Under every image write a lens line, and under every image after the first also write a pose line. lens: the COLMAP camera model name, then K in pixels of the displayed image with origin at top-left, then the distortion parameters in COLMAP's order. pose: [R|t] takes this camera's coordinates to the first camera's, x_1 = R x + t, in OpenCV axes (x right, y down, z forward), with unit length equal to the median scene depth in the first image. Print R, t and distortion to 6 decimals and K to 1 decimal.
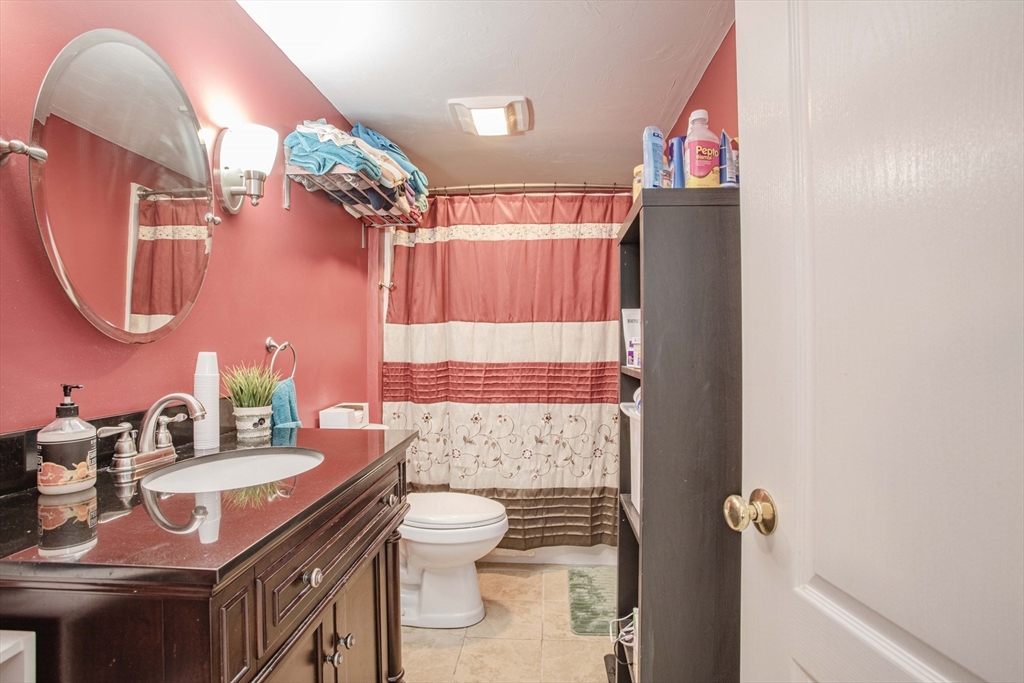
lens RADIAL K [[494.6, 0, 512.4], [0, 494.6, 344.3], [0, 0, 1]] dist [-0.073024, 0.031360]
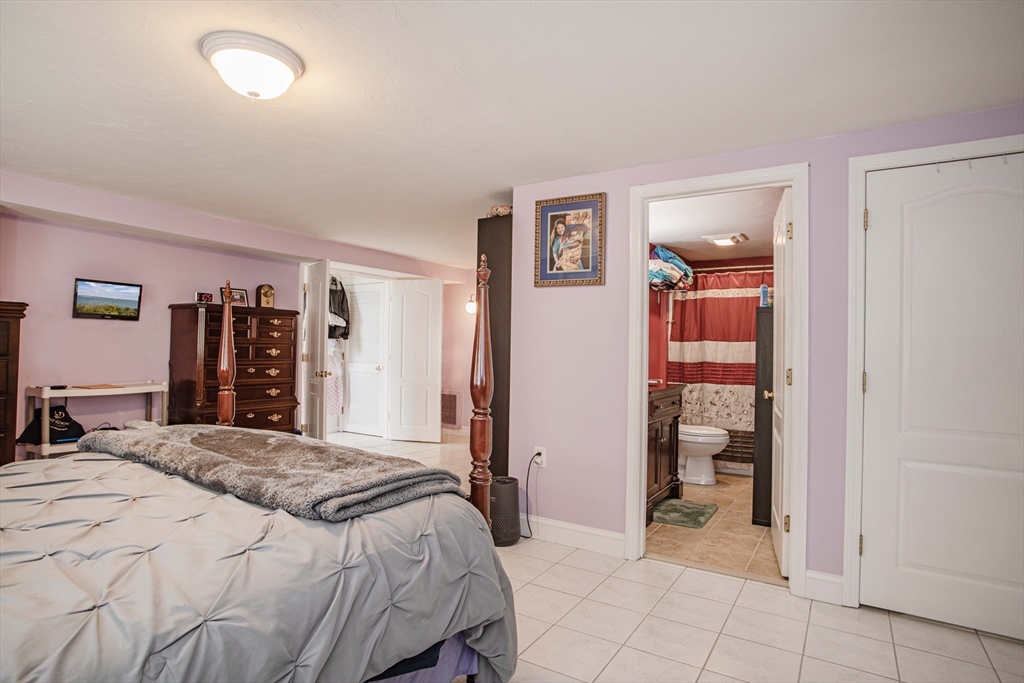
lens RADIAL K [[550.8, 0, 513.3], [0, 550.8, 343.6], [0, 0, 1]] dist [-0.080681, 0.053853]
pose [[0.881958, 0.009860, -0.471226, 0.215606], [-0.014771, 0.999868, -0.006725, -0.010337], [0.471097, 0.012891, 0.881987, -1.198025]]
